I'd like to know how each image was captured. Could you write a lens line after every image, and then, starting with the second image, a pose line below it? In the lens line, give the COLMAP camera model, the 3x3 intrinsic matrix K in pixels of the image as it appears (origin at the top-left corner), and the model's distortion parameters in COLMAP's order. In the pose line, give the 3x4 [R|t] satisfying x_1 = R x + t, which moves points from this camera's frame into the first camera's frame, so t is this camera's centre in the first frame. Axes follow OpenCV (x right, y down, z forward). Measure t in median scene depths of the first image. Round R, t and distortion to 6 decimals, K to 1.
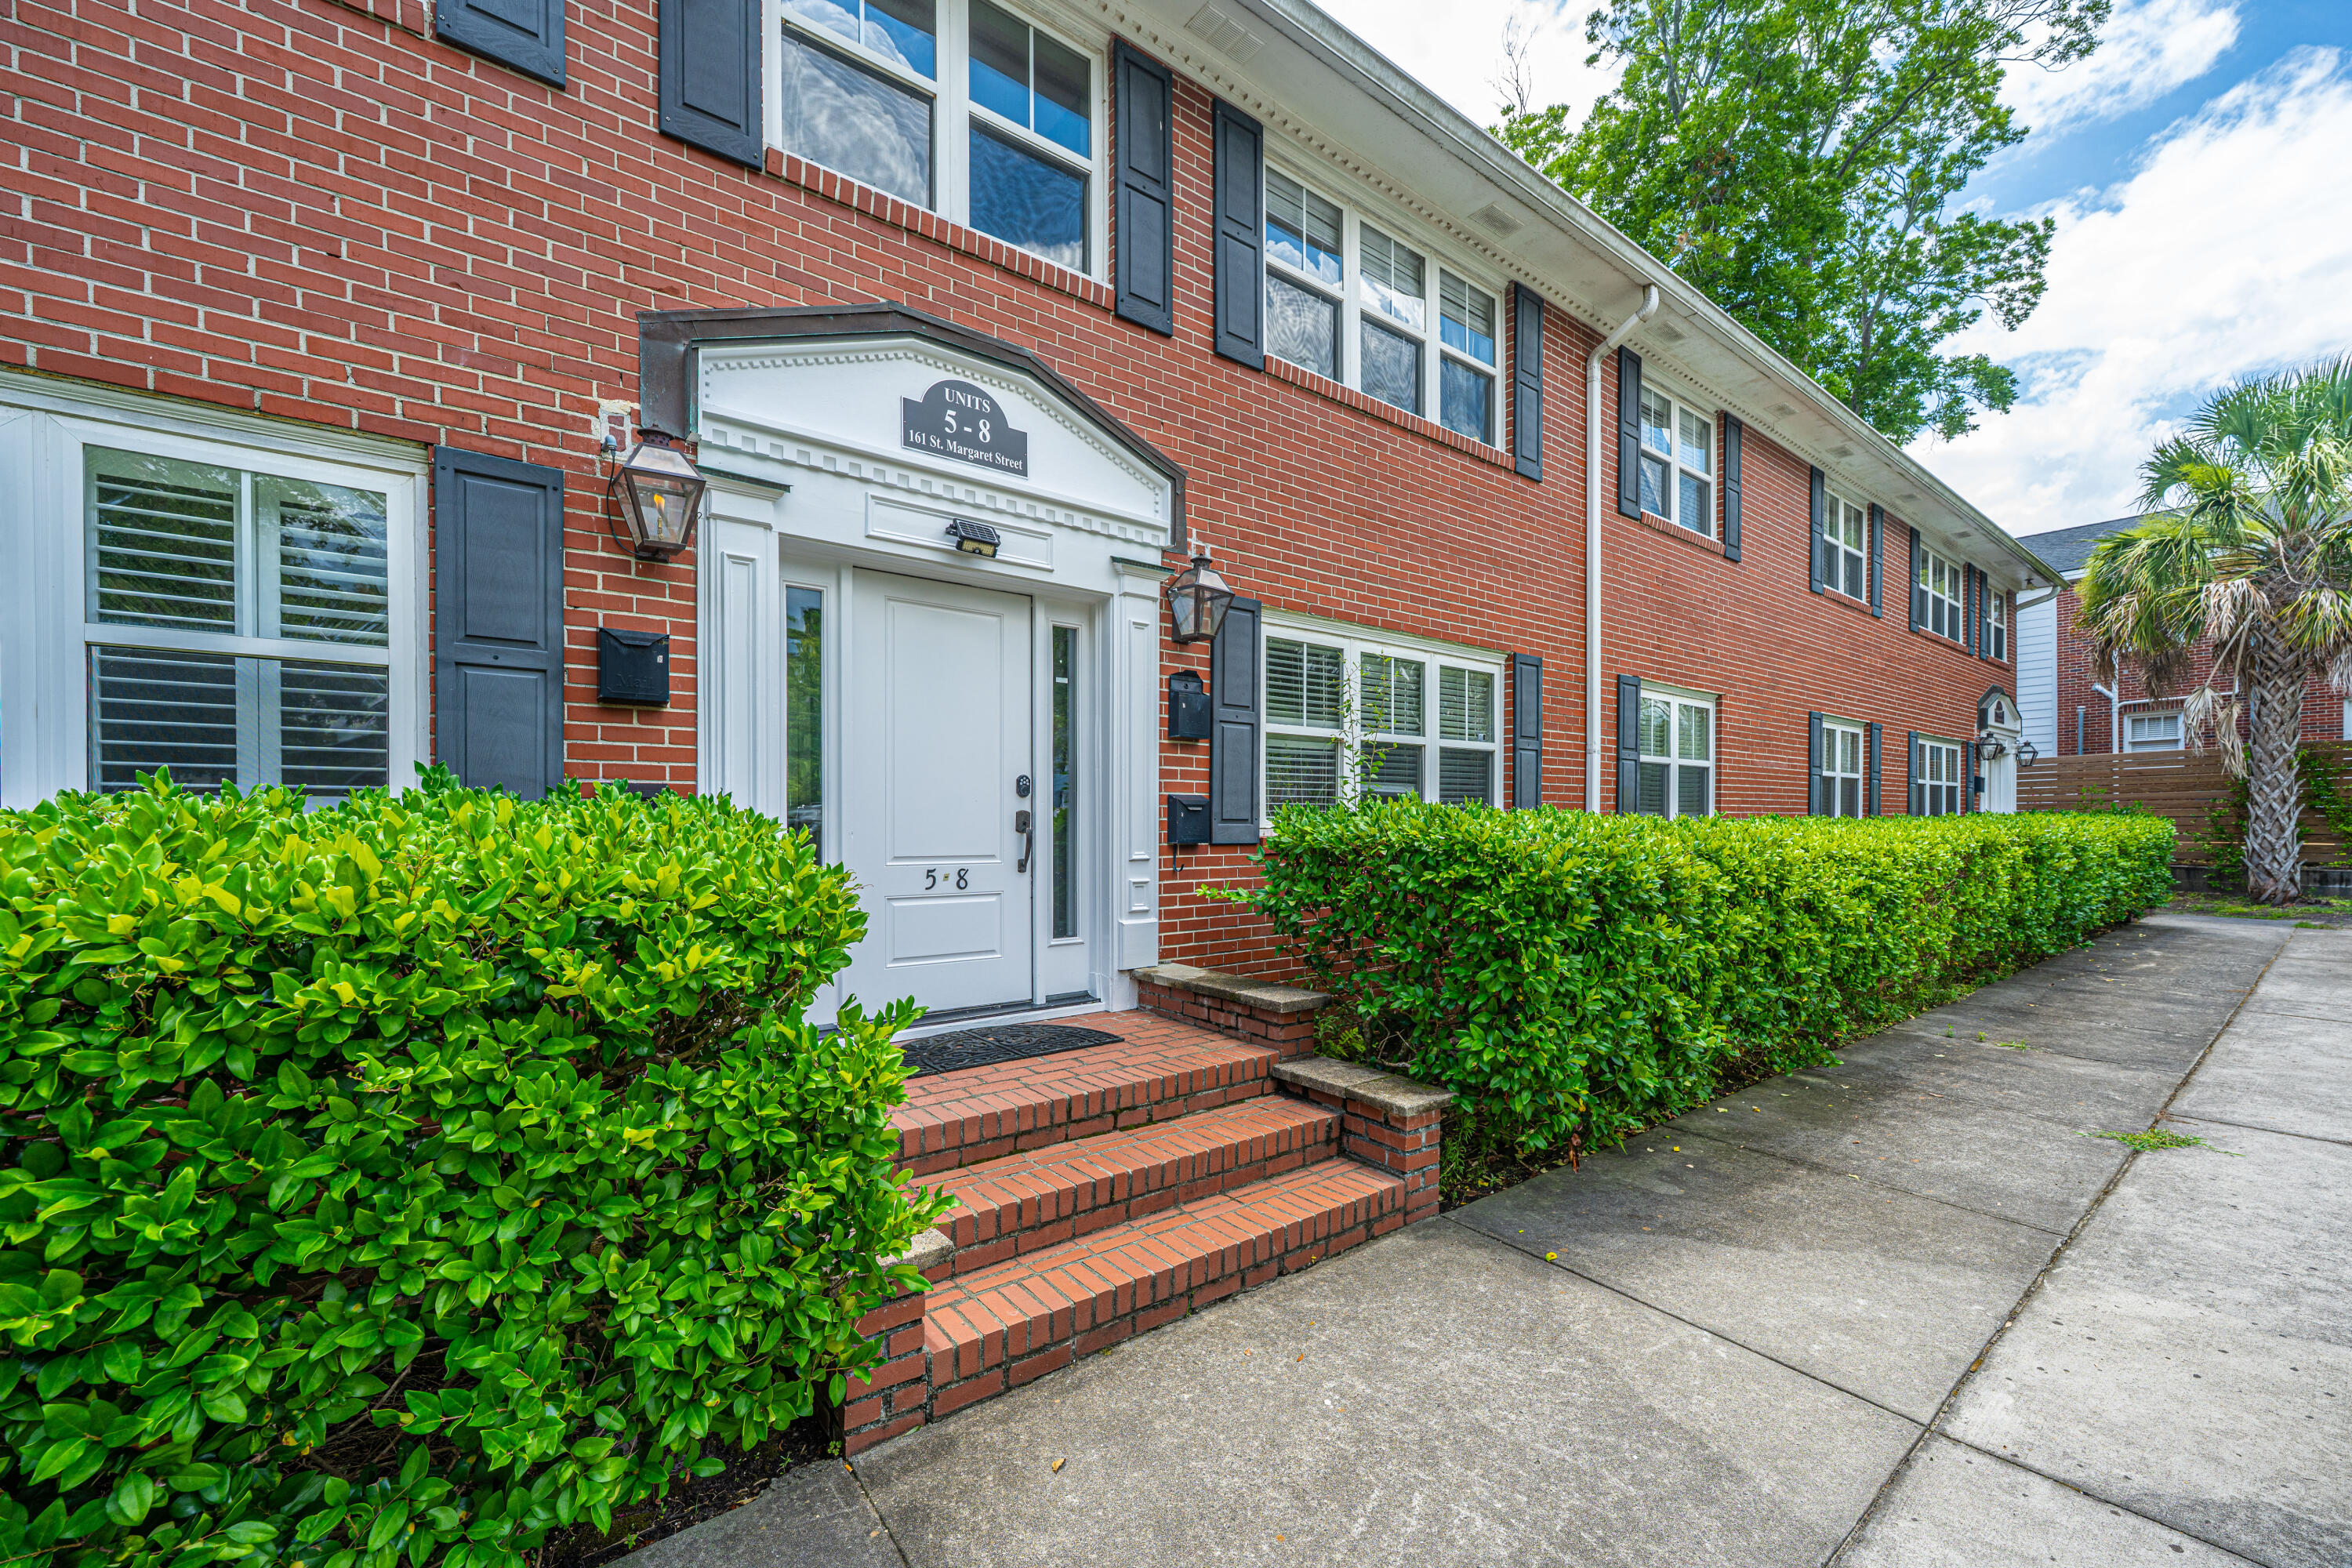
lens RADIAL K [[990.1, 0, 1166.4], [0, 990.1, 831.6], [0, 0, 1]] dist [-0.000196, -0.000076]
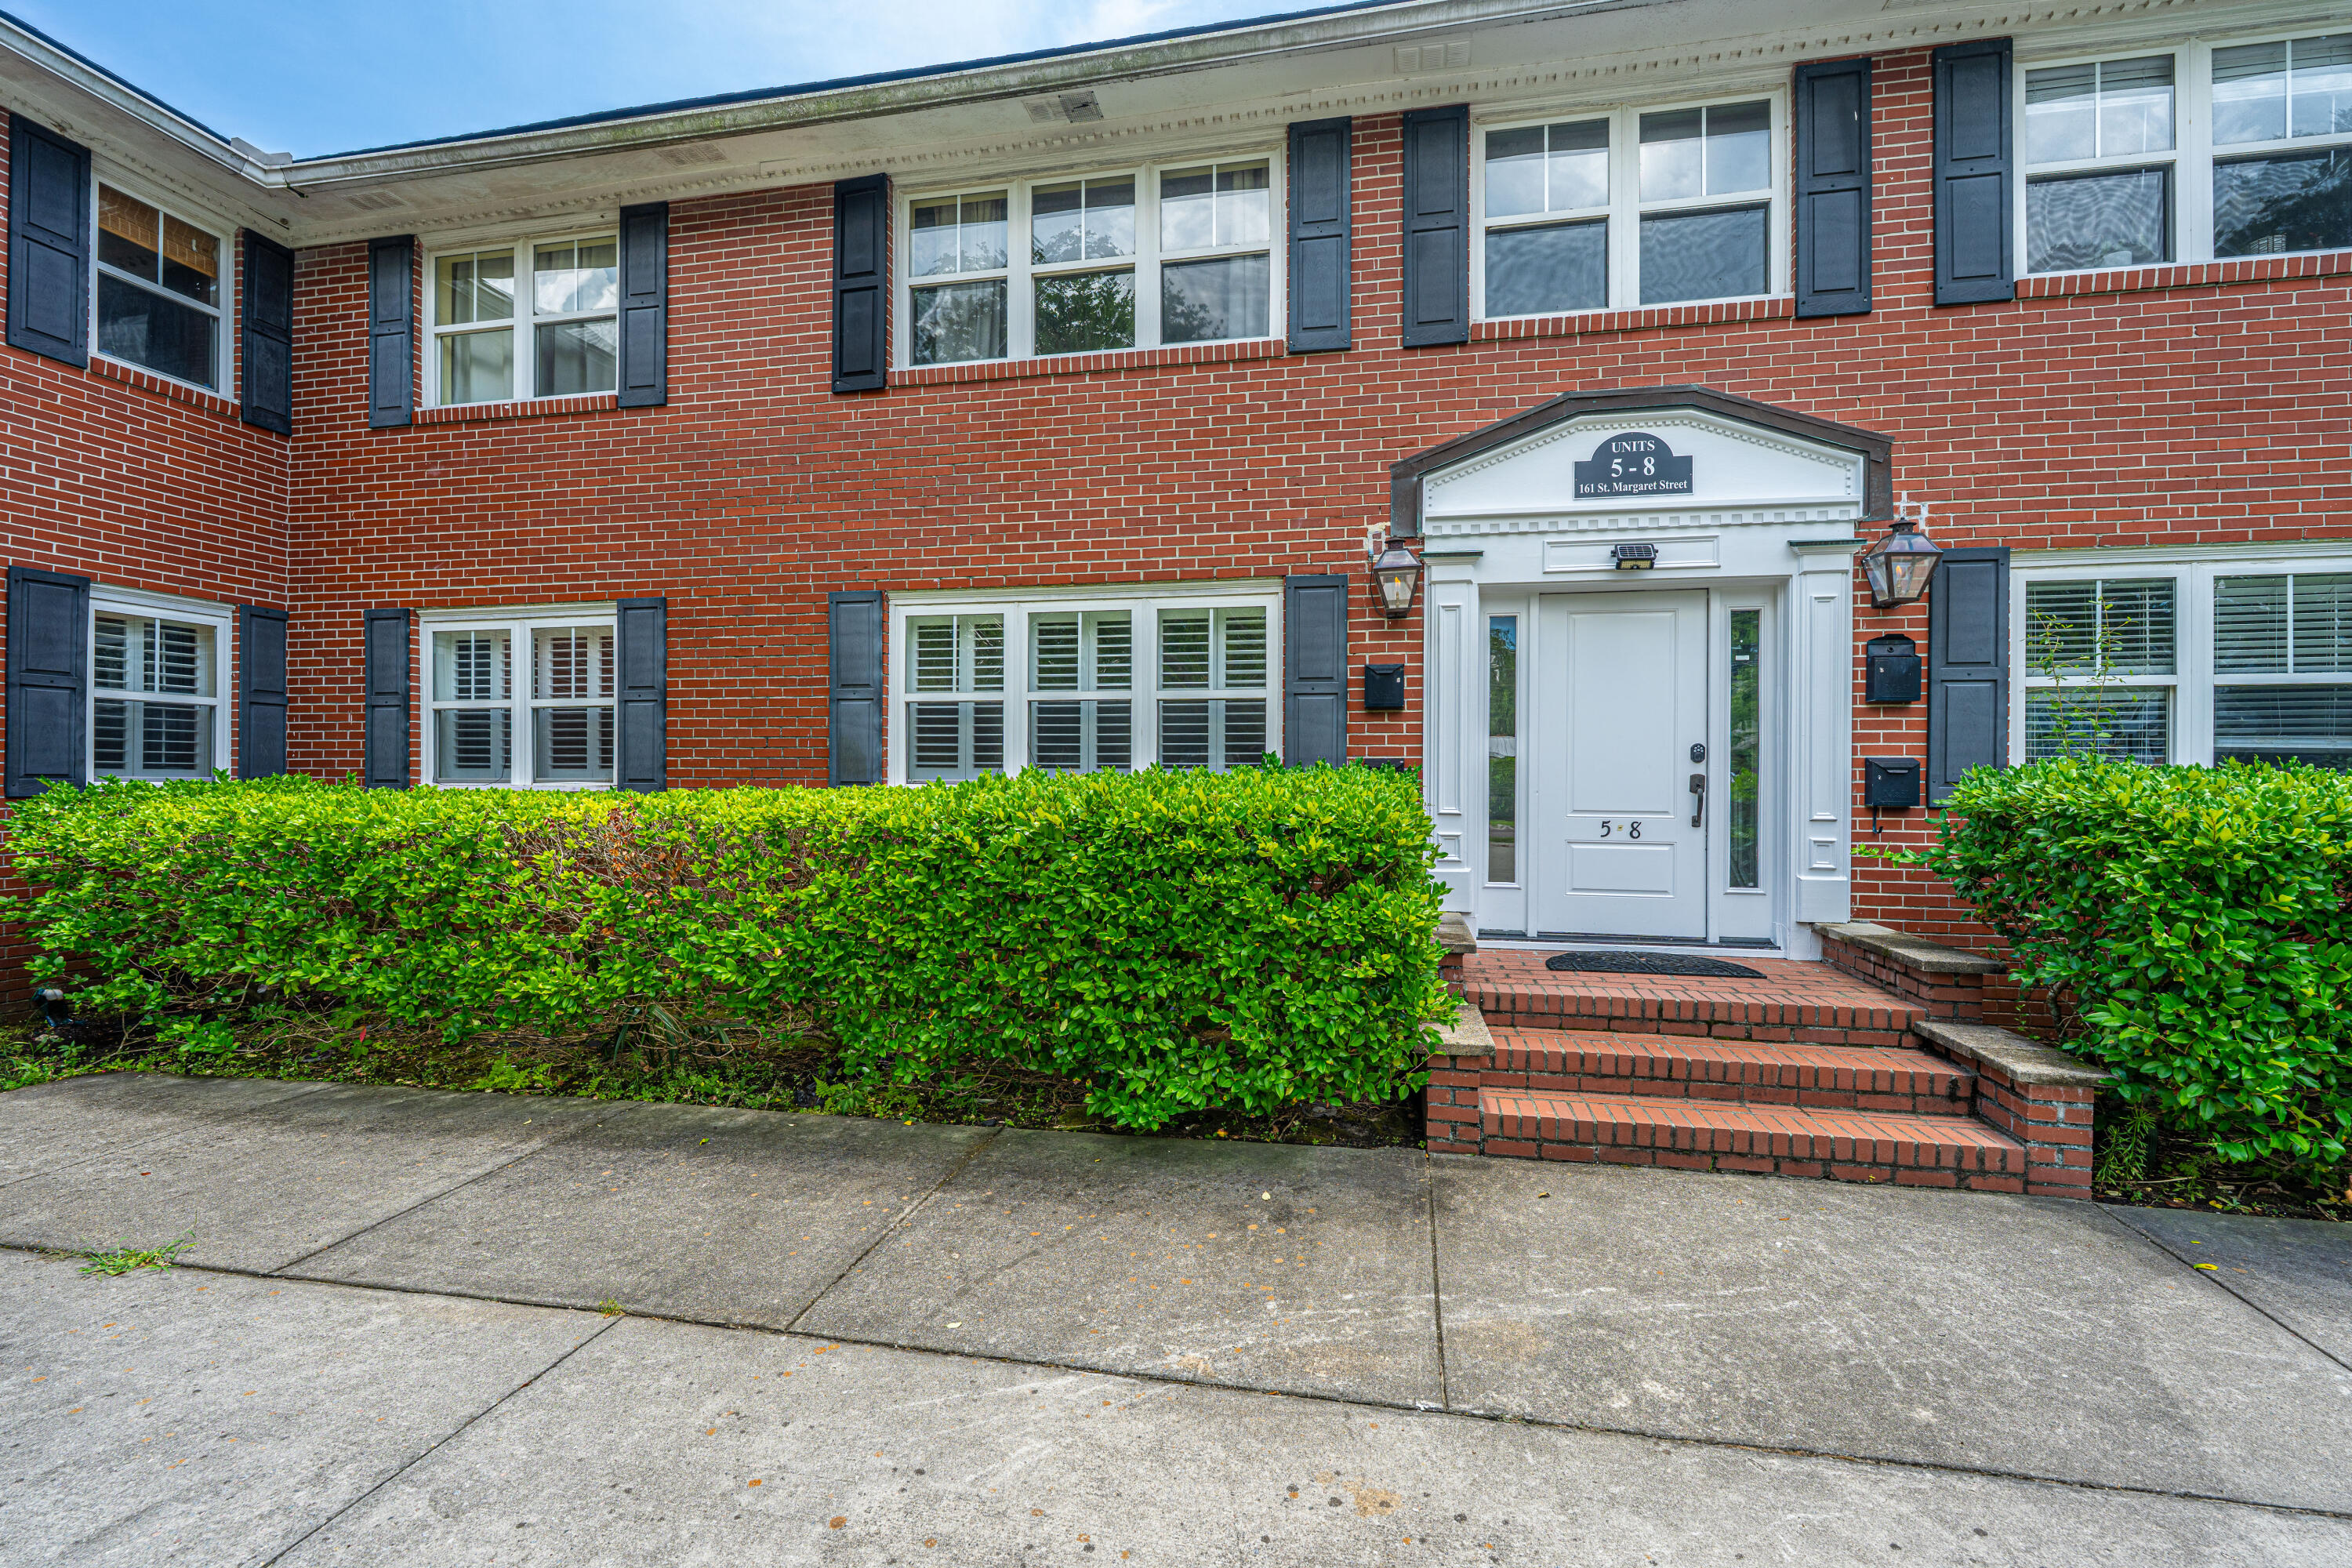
lens RADIAL K [[933.7, 0, 1164.1], [0, 933.7, 780.3], [0, 0, 1]] dist [0.000737, 0.000006]
pose [[0.650788, 0.001591, -0.759257, 0.353714], [-0.011932, 0.999896, -0.008132, 0.003122], [0.759165, 0.014352, 0.650740, -0.240300]]
